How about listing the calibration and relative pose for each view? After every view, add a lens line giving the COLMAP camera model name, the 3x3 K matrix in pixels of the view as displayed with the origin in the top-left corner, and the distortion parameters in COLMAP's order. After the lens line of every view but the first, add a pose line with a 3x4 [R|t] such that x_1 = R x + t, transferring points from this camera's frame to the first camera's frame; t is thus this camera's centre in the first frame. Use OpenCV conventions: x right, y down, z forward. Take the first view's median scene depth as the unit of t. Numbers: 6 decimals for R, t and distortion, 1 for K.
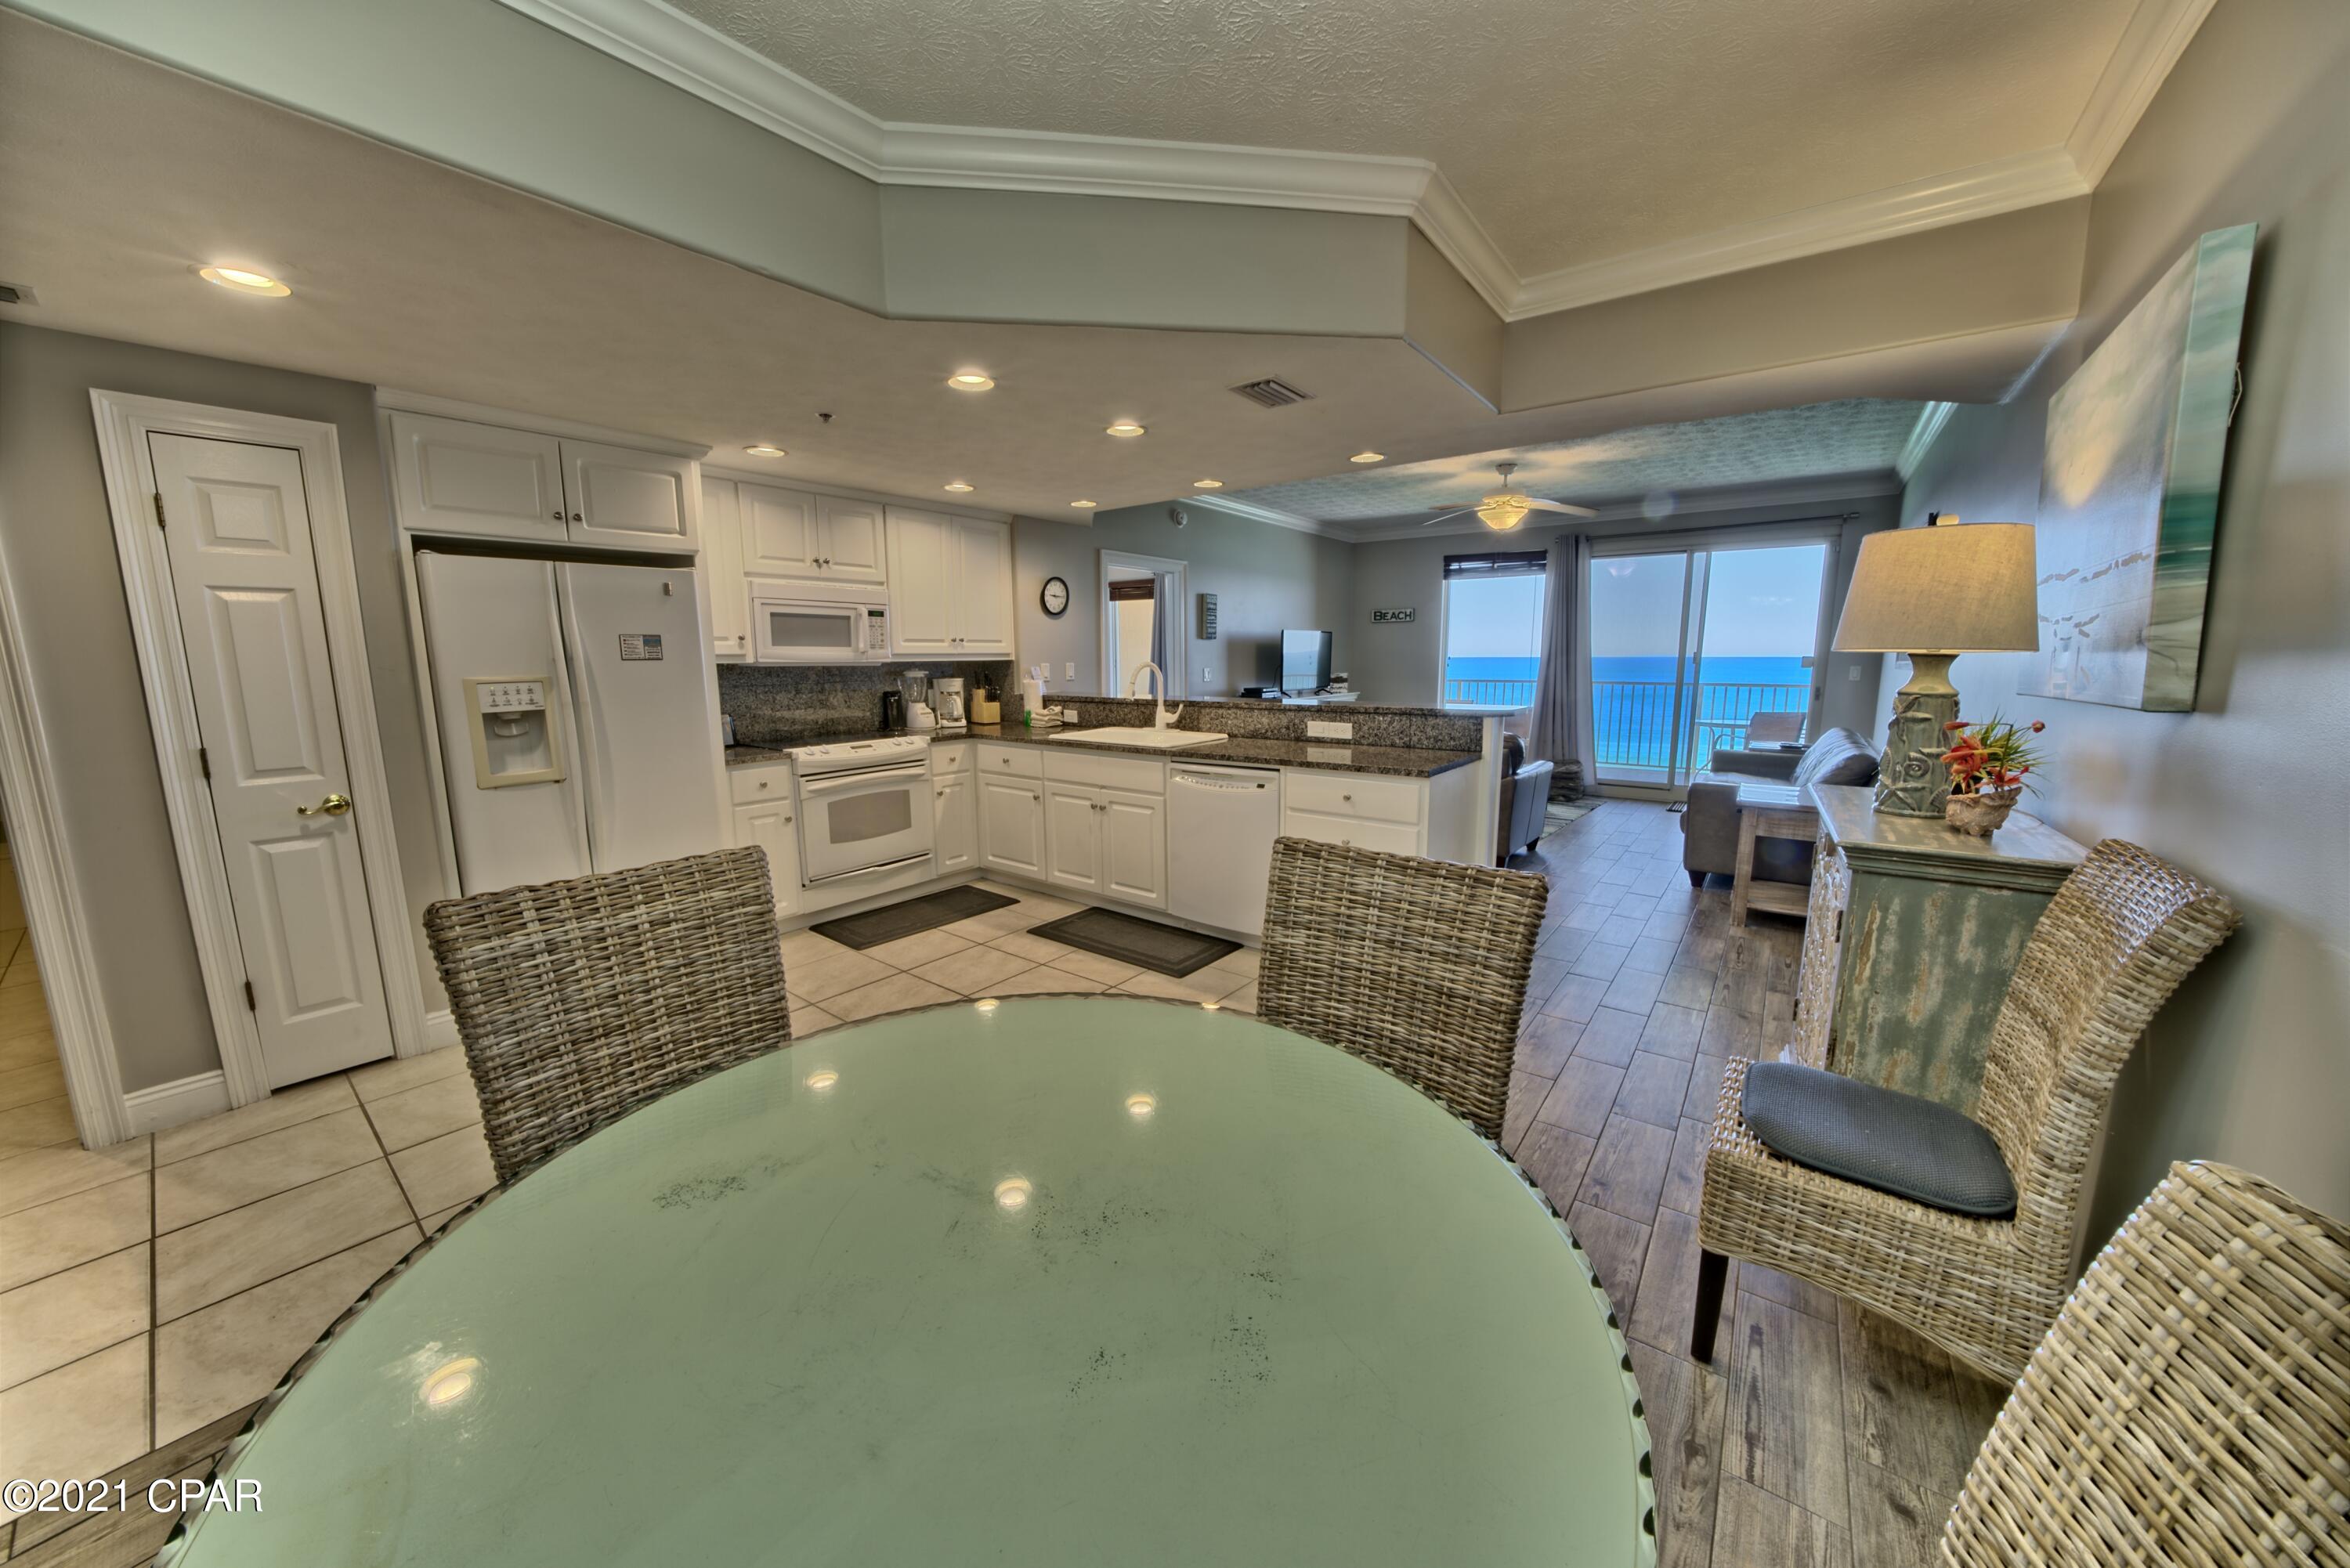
lens RADIAL K [[809.8, 0, 1169.9], [0, 809.8, 783.9], [0, 0, 1]] dist [-0.025790, 0.002397]
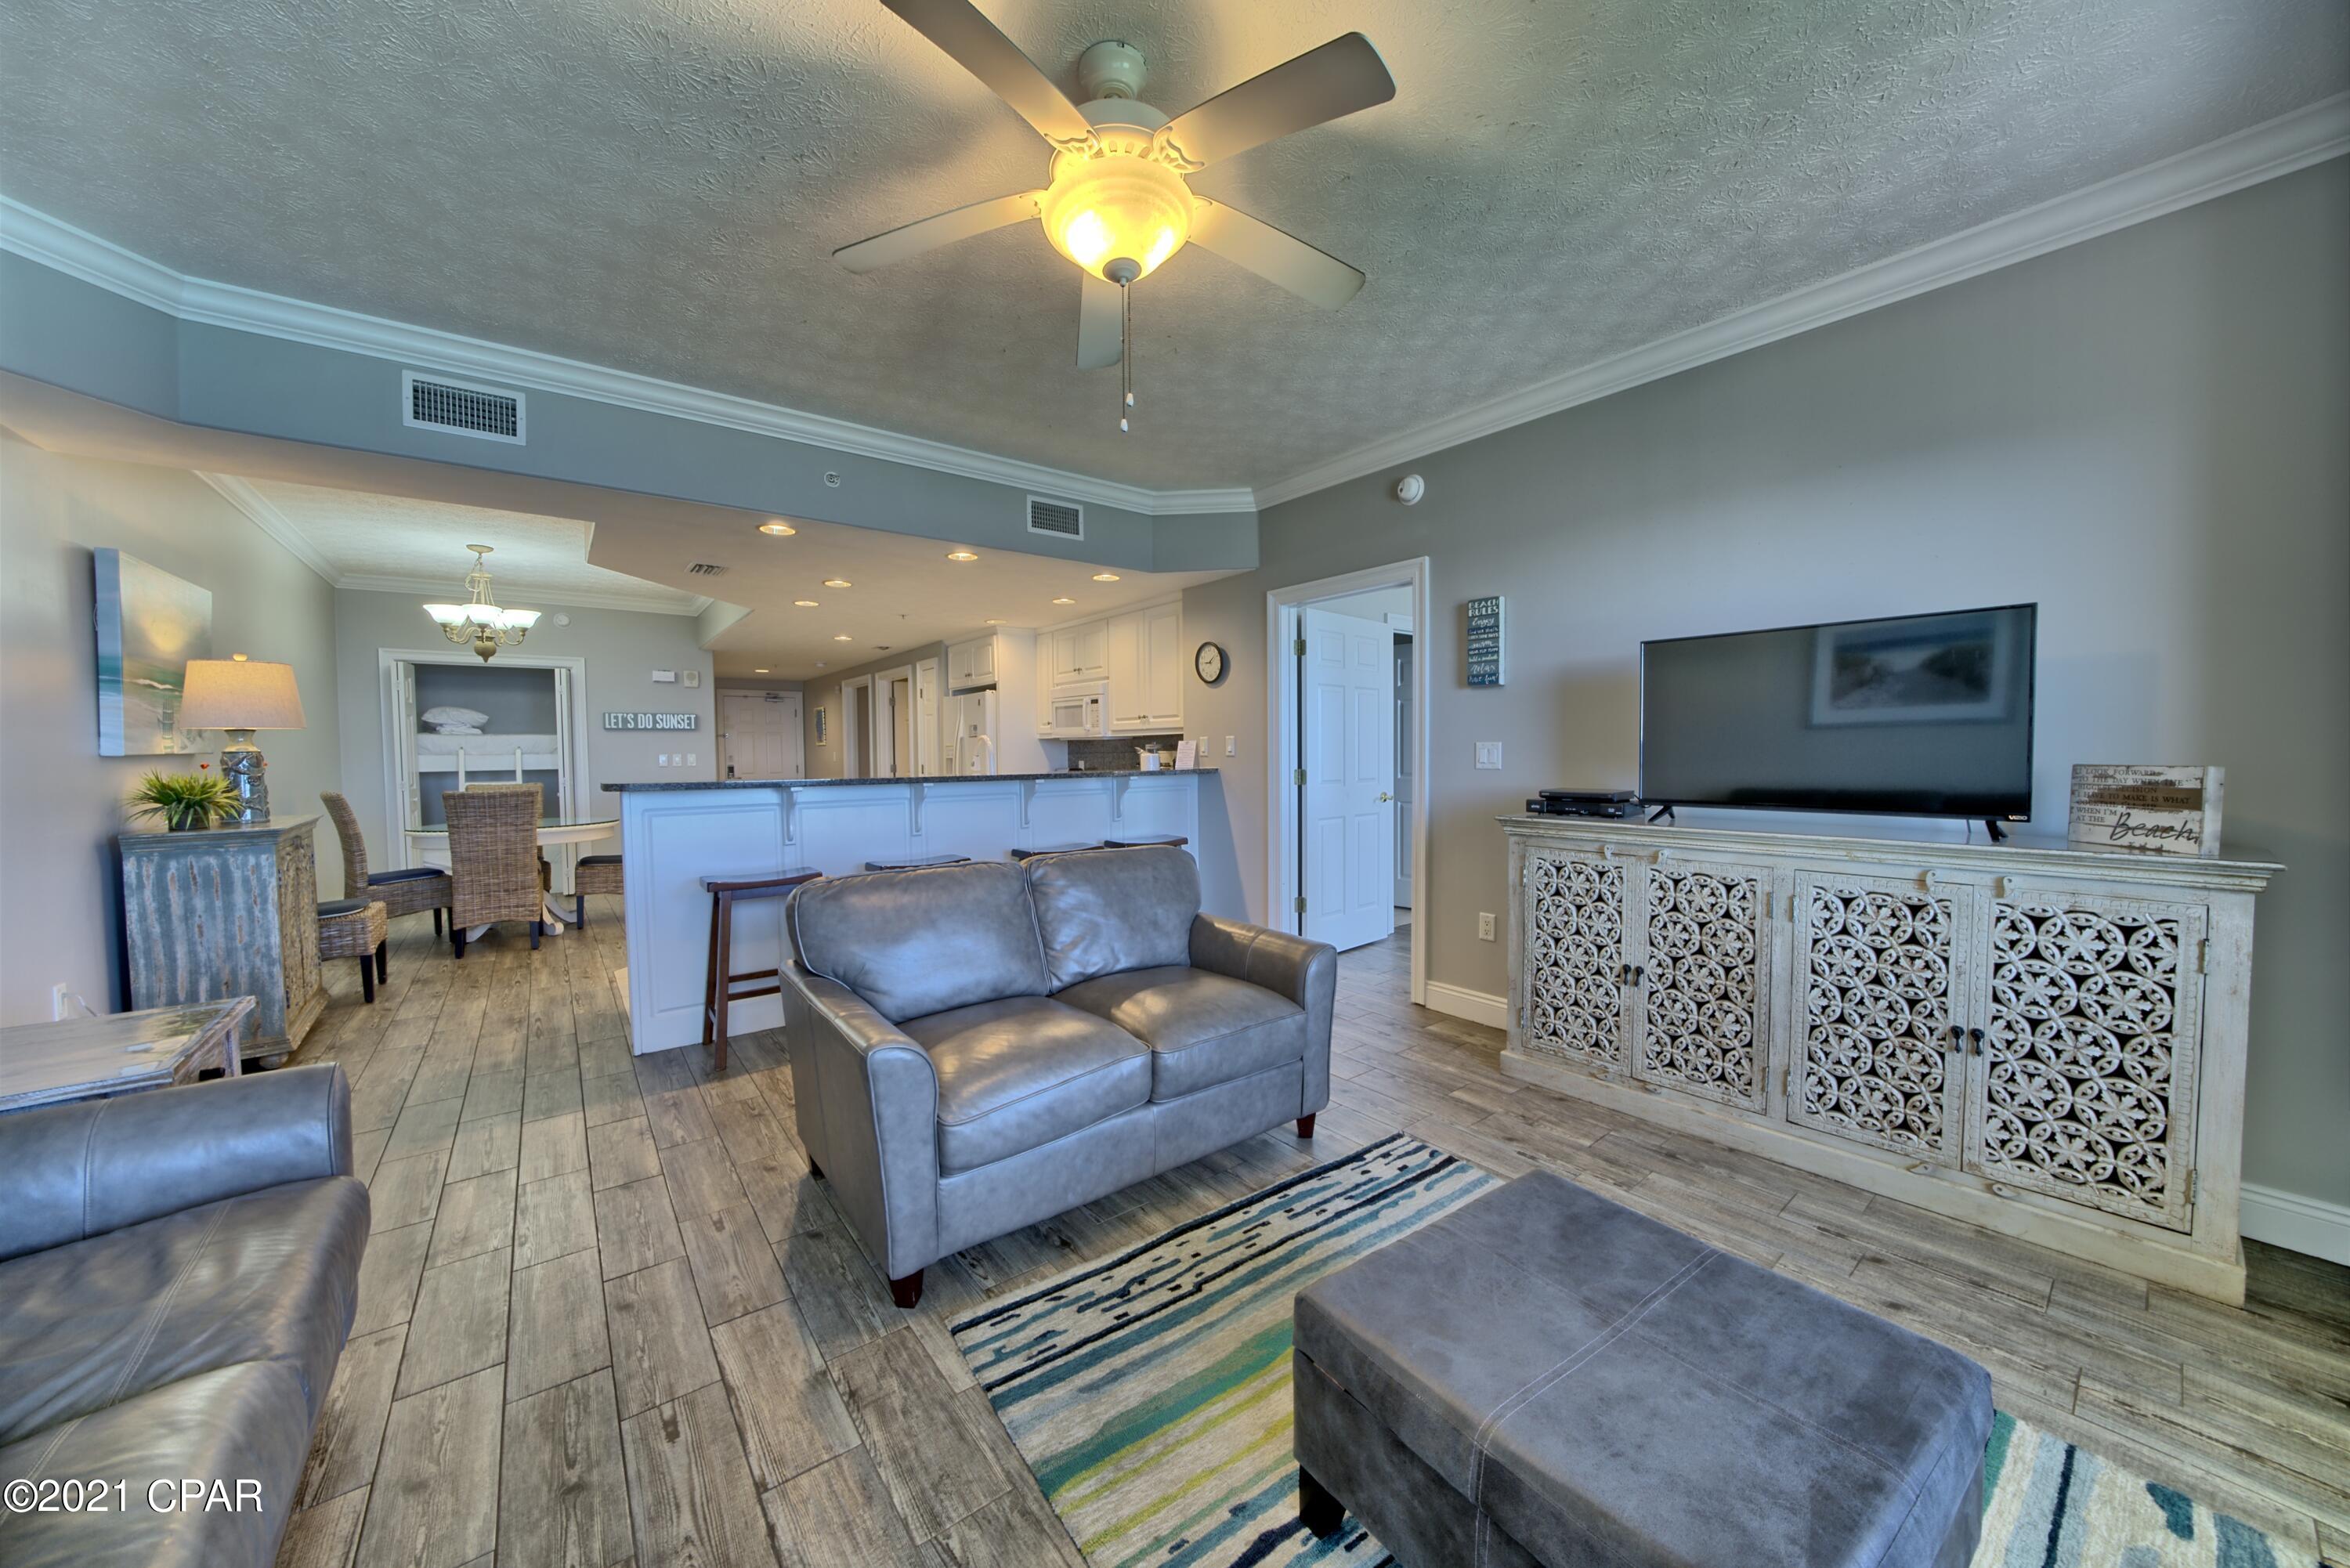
lens RADIAL K [[809.8, 0, 1169.9], [0, 809.8, 783.9], [0, 0, 1]] dist [-0.025790, 0.002397]
pose [[-0.245285, 0.047782, -0.968273, 0.957513], [-0.141994, 0.986242, 0.084639, -0.216261], [0.958996, 0.158249, -0.235126, 1.520542]]
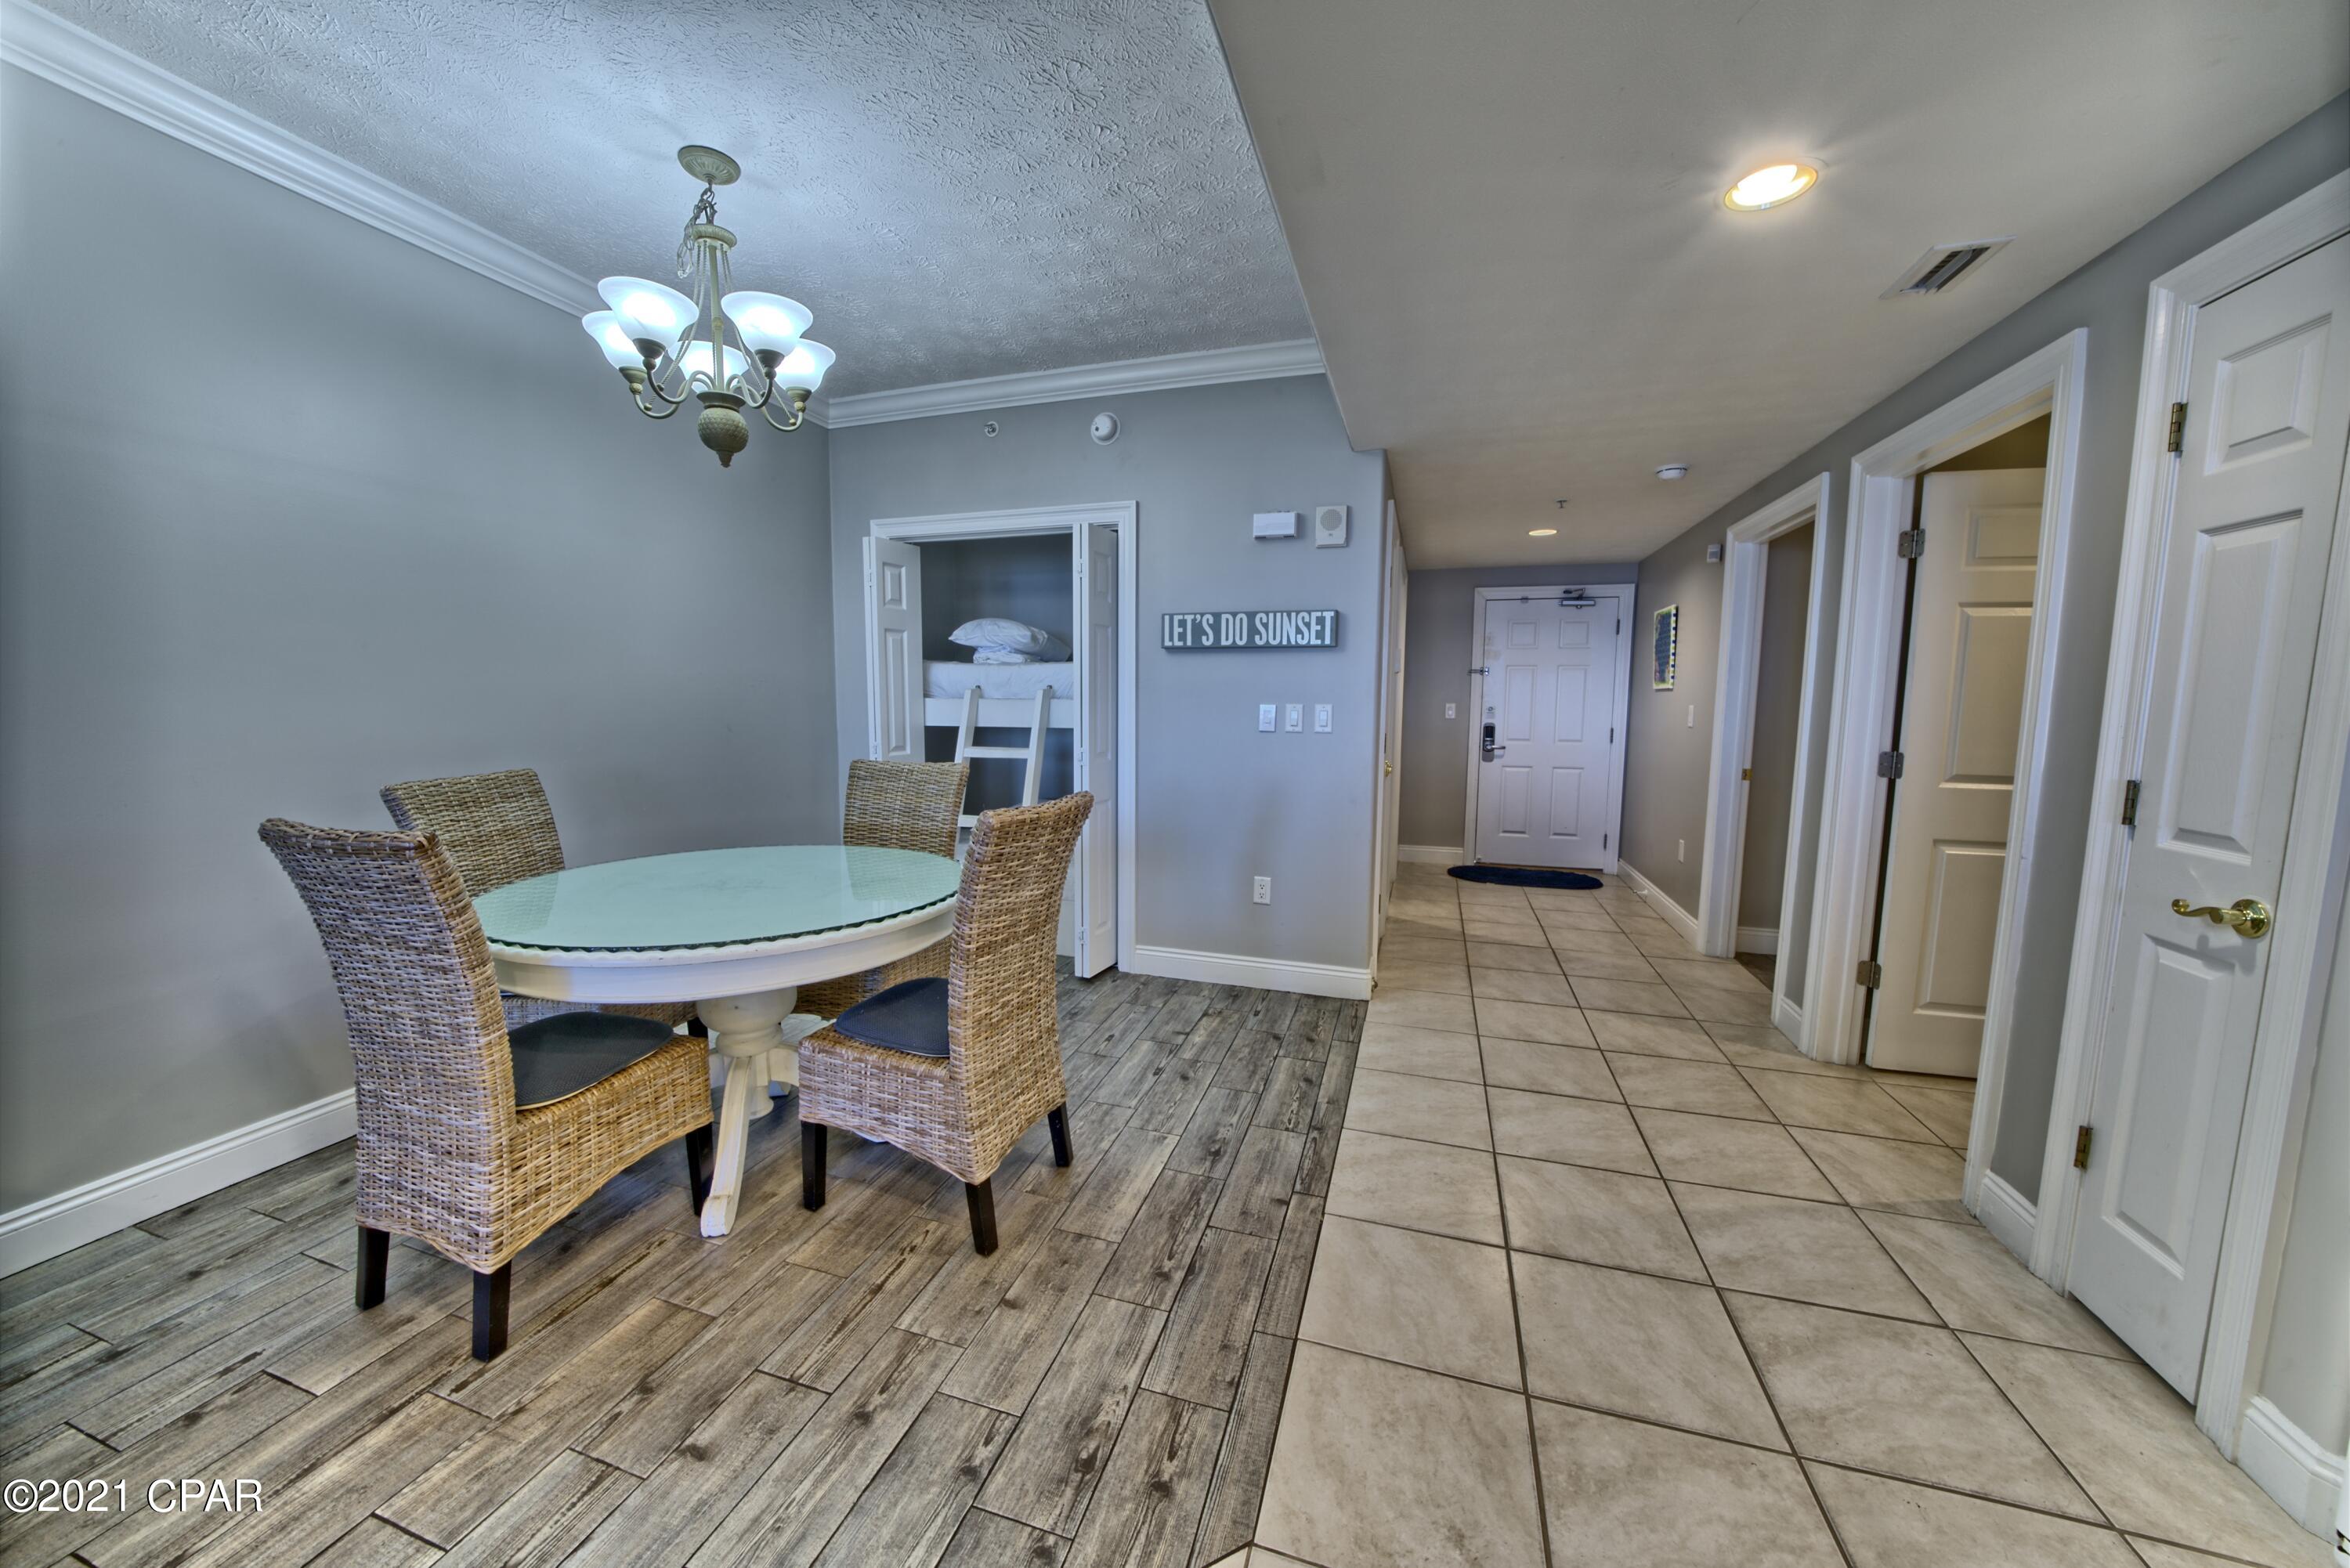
lens RADIAL K [[809.8, 0, 1169.9], [0, 809.8, 783.9], [0, 0, 1]] dist [-0.025790, 0.002397]
pose [[-0.939478, 0.035792, -0.340735, -0.125504], [-0.055094, 0.965803, 0.253358, -0.092104], [0.338151, 0.256796, -0.905378, 0.727377]]
